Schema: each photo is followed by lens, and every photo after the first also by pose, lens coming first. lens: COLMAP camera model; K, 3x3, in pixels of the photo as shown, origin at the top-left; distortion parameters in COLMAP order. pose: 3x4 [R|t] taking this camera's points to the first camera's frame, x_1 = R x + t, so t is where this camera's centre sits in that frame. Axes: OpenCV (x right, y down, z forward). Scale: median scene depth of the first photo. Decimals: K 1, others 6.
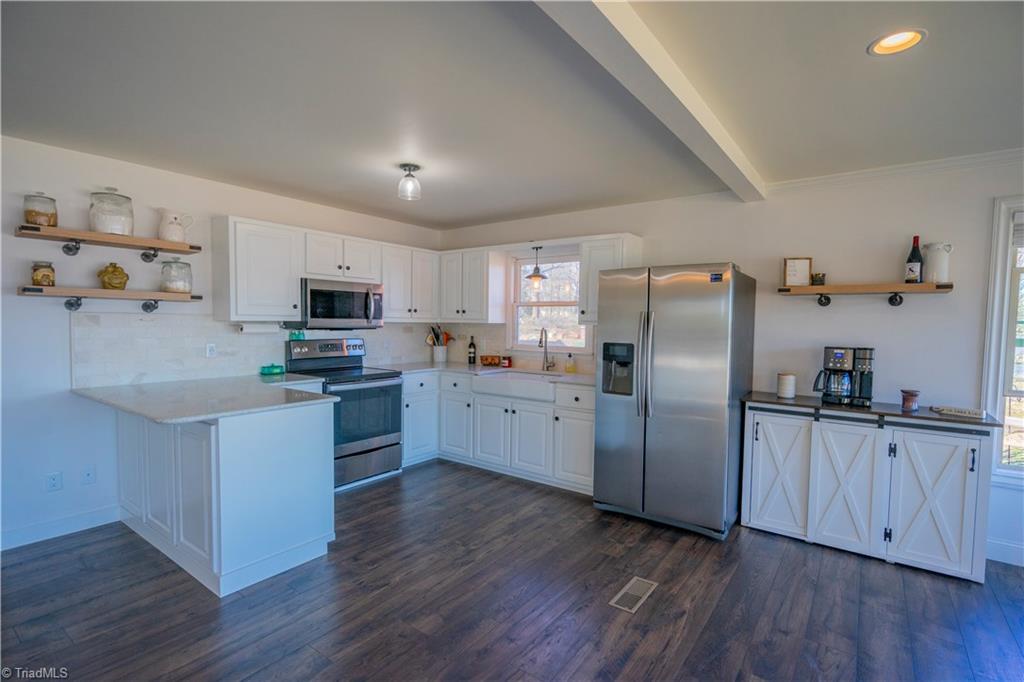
lens RADIAL K [[485.0, 0, 513.8], [0, 485.0, 342.4], [0, 0, 1]] dist [0.002622, 0.000567]
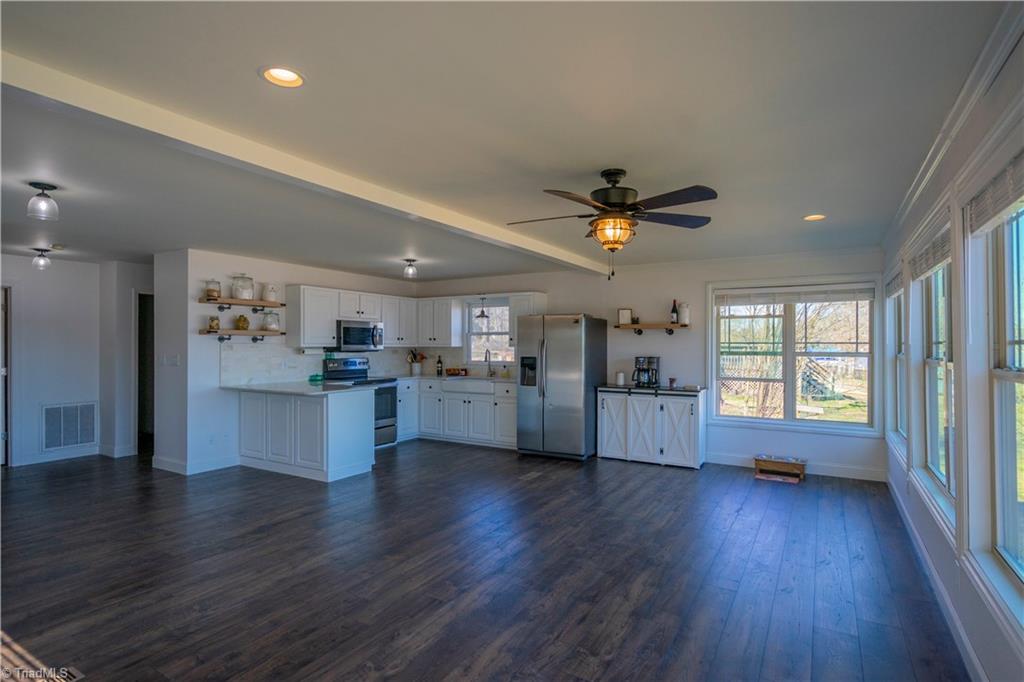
lens RADIAL K [[514.4, 0, 512.0], [0, 514.4, 341.0], [0, 0, 1]] dist [-0.004090, -0.000259]
pose [[0.995310, -0.011007, 0.096107, -0.022757], [0.015854, 0.998633, -0.049815, 0.032018], [-0.095427, 0.051105, 0.994124, -0.766990]]
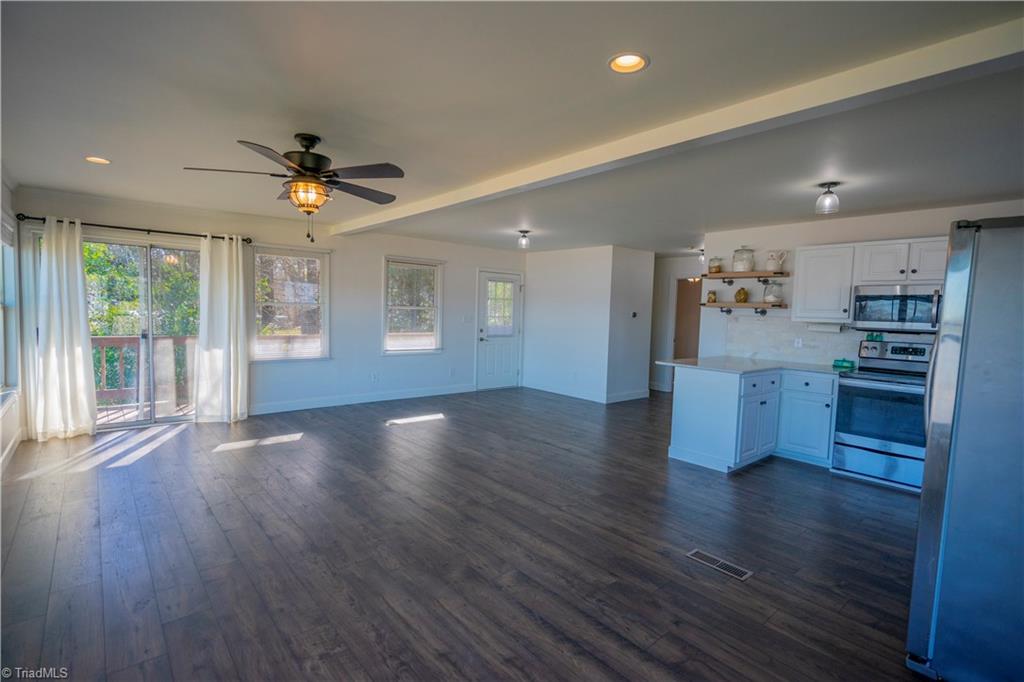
lens RADIAL K [[485.0, 0, 513.8], [0, 485.0, 342.4], [0, 0, 1]] dist [0.002622, 0.000567]
pose [[-0.212853, 0.045840, -0.976008, 0.887065], [-0.075742, 0.995119, 0.063256, -0.010722], [0.974144, 0.087389, -0.208342, 0.465389]]
